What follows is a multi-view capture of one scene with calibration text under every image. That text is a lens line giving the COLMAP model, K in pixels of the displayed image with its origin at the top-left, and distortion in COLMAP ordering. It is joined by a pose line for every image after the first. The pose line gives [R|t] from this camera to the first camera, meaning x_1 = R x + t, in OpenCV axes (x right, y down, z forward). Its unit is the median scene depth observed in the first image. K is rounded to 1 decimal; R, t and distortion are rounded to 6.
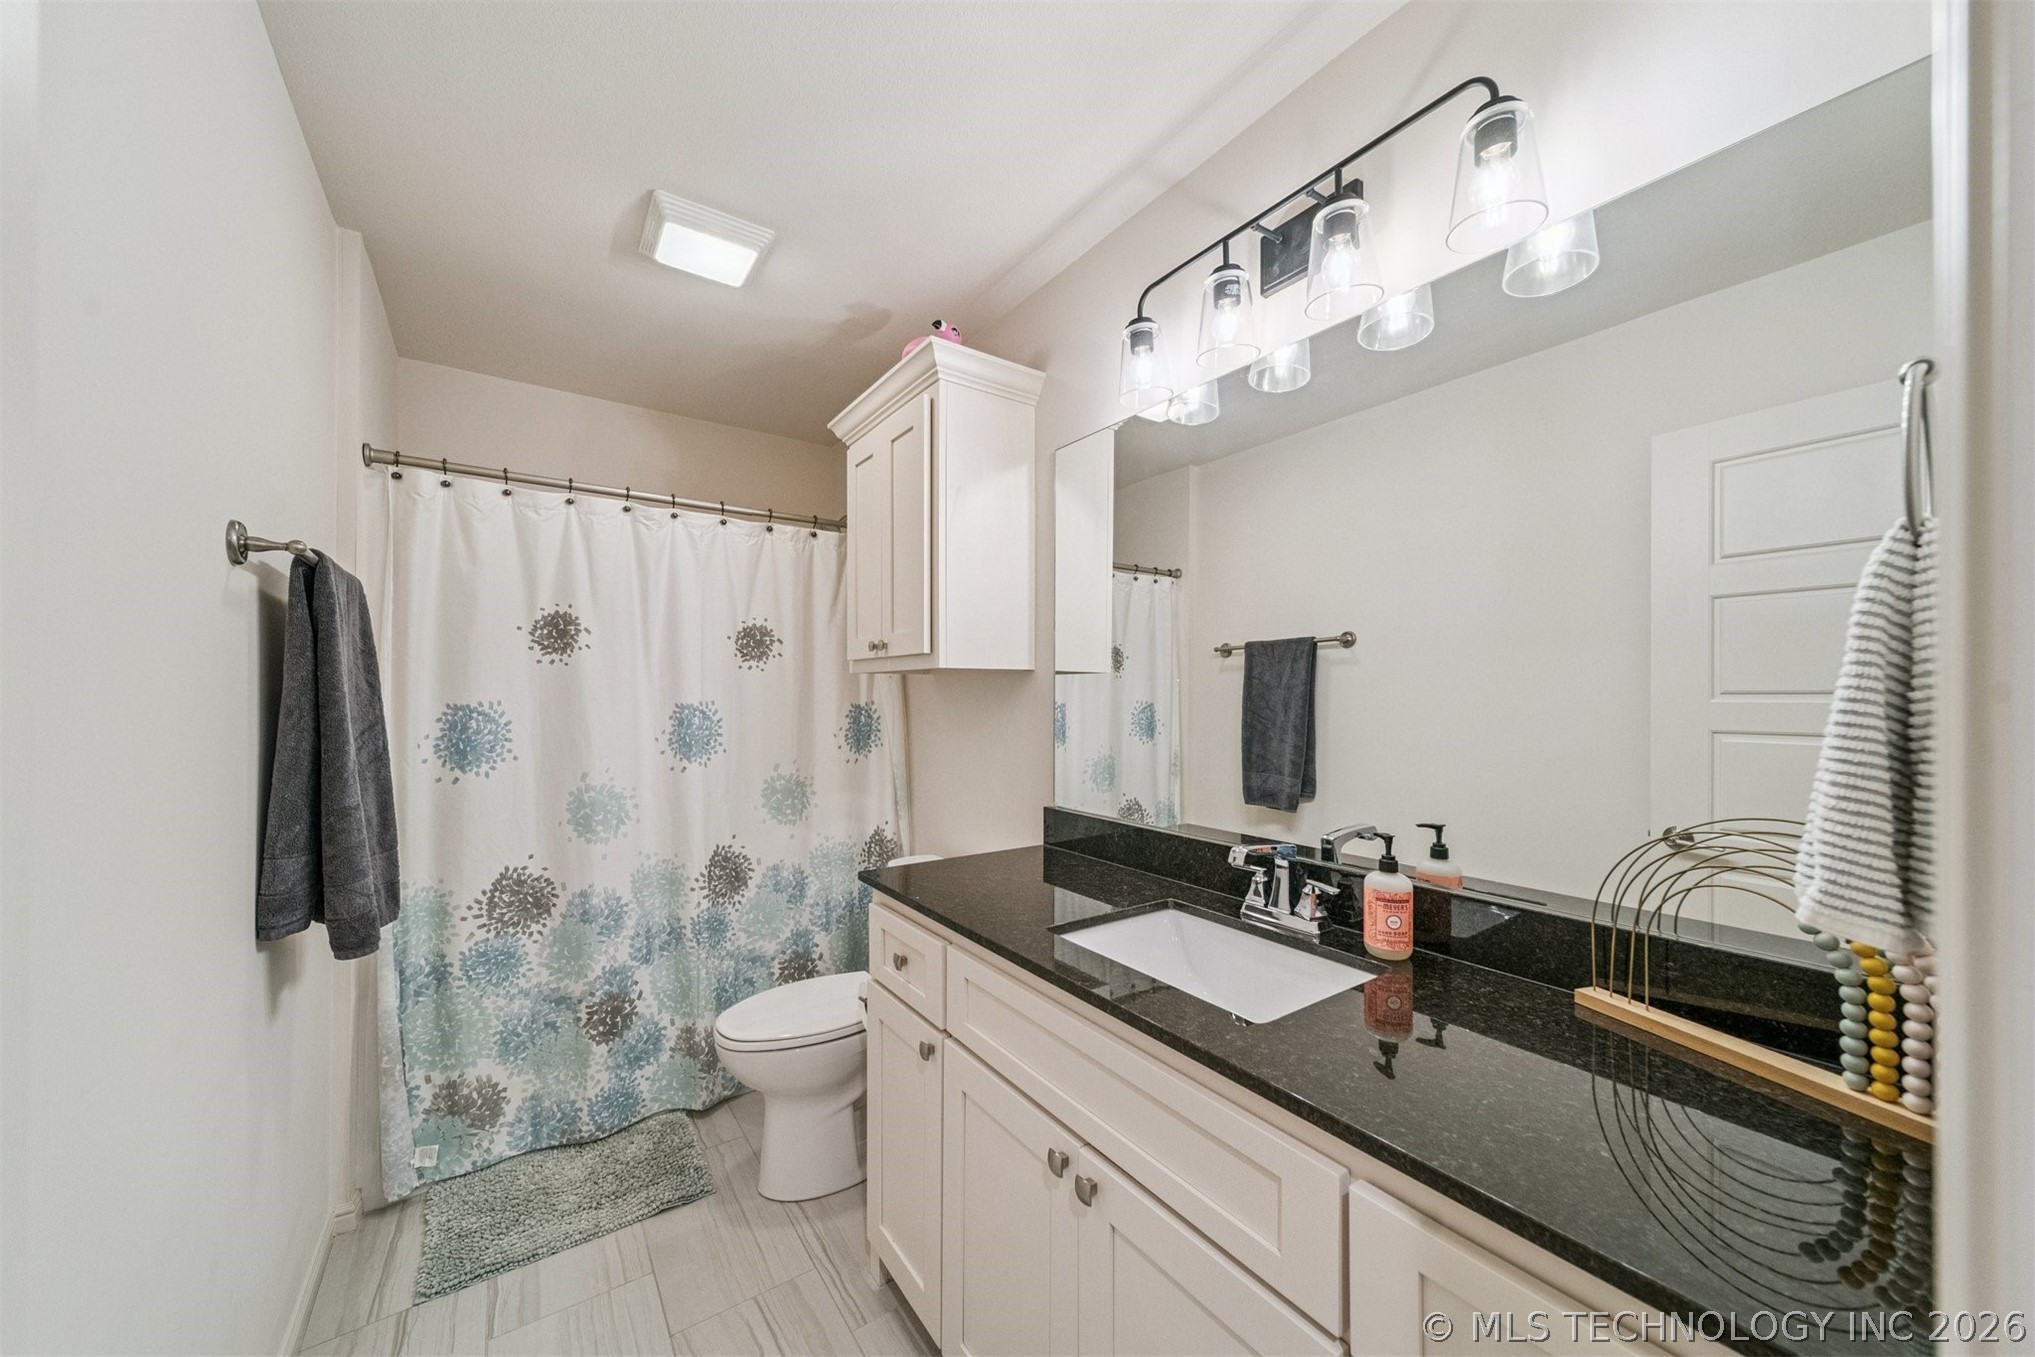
lens RADIAL K [[727.9, 0, 1022.3], [0, 727.9, 691.1], [0, 0, 1]] dist [0.003830, -0.000007]
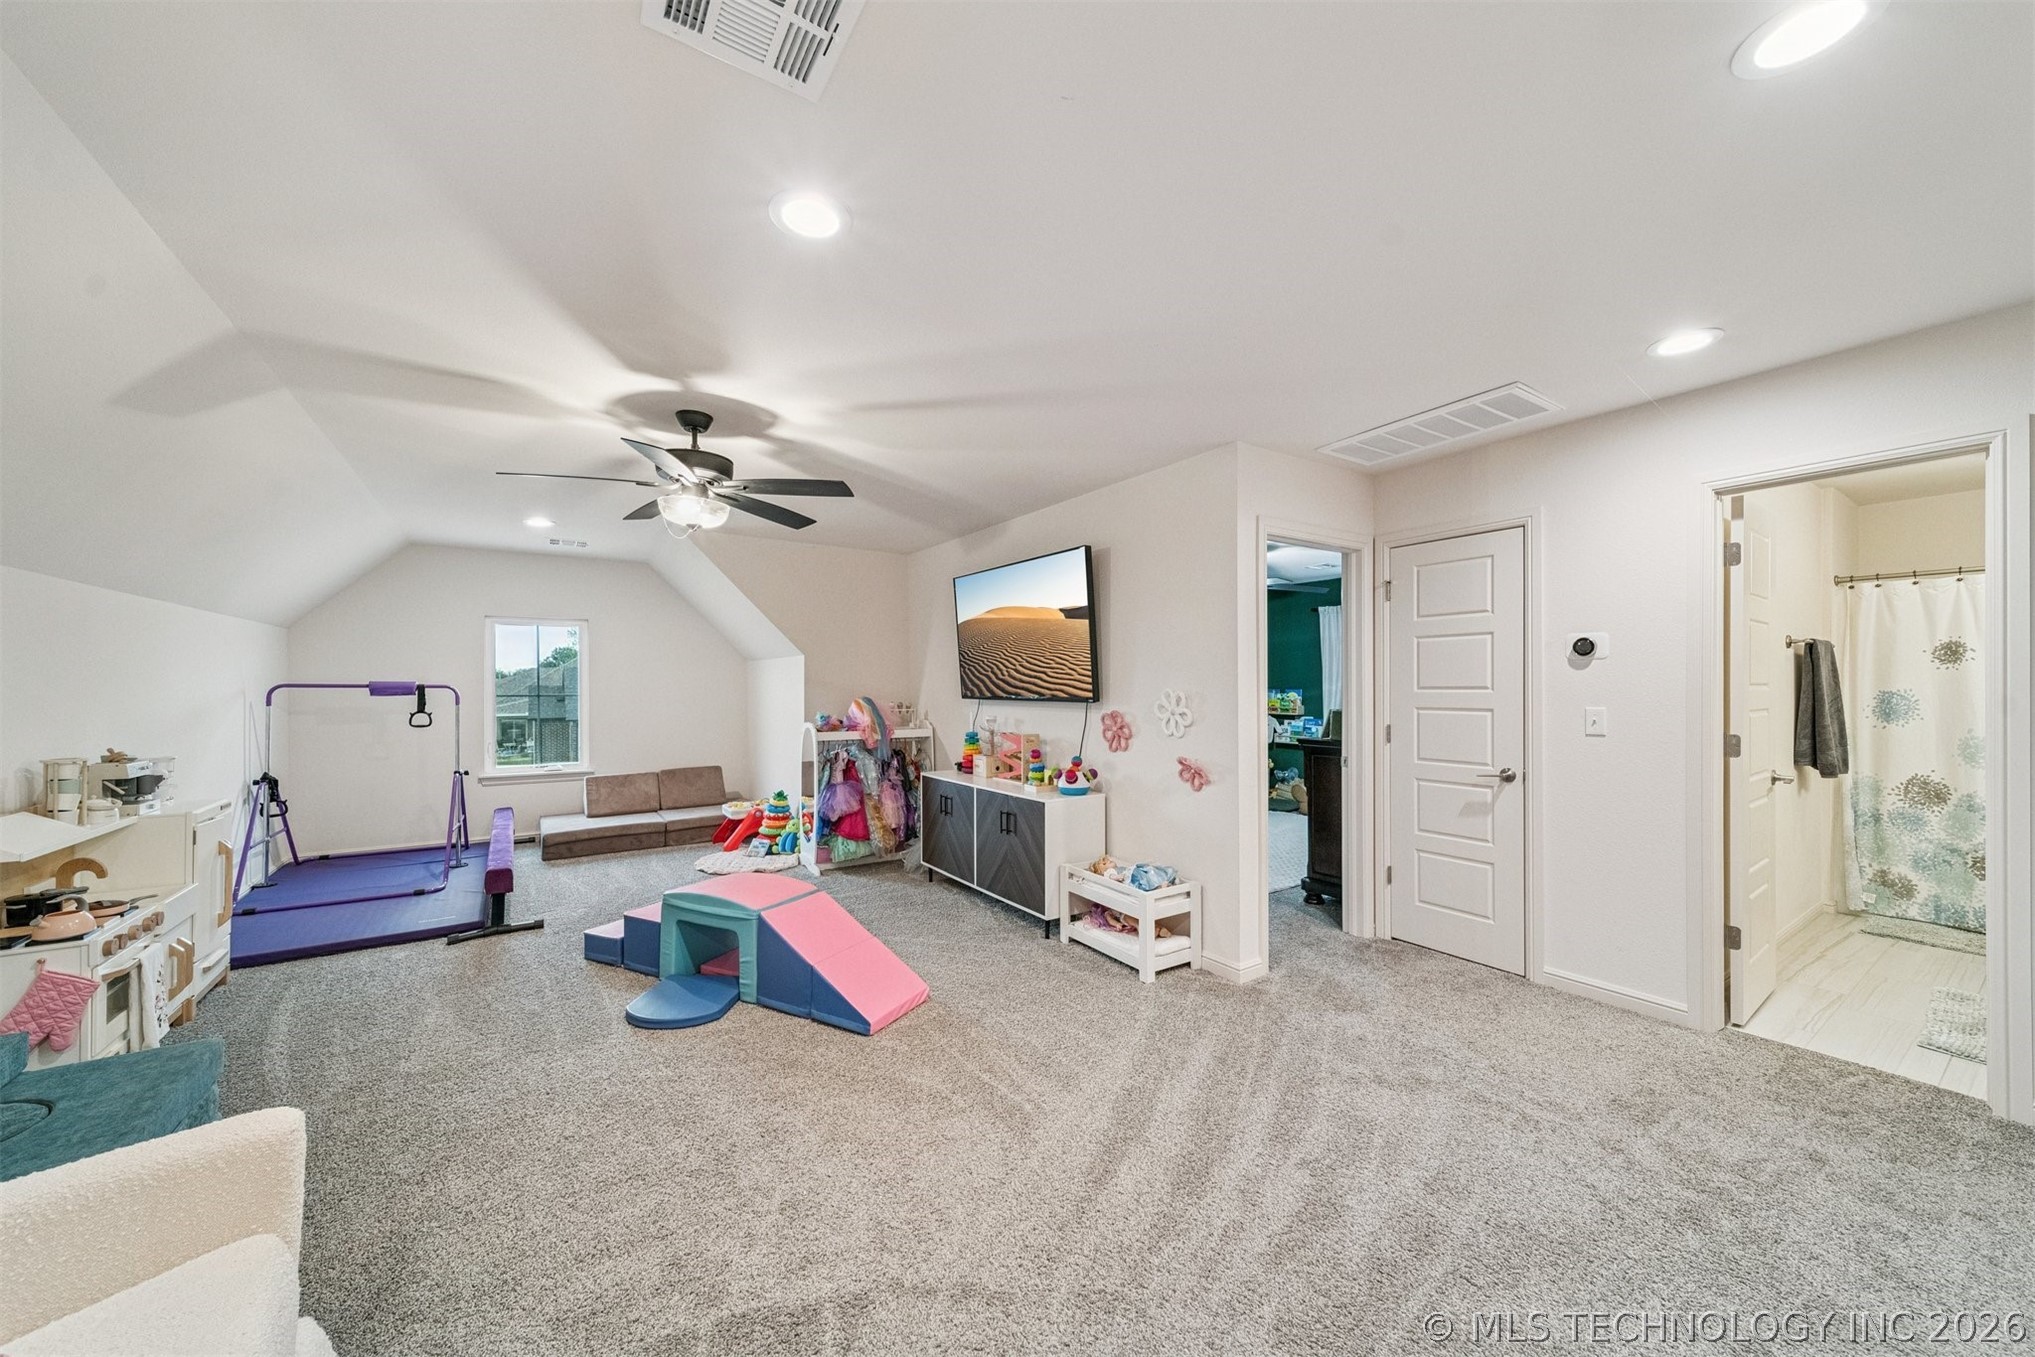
lens RADIAL K [[727.9, 0, 1035.2], [0, 727.9, 690.1], [0, 0, 1]] dist [0.003830, -0.000007]
pose [[-0.015044, -0.001012, -0.999886, 1.364416], [0.006071, 0.999981, -0.001103, 0.003950], [0.999868, -0.006087, -0.015038, -1.408525]]
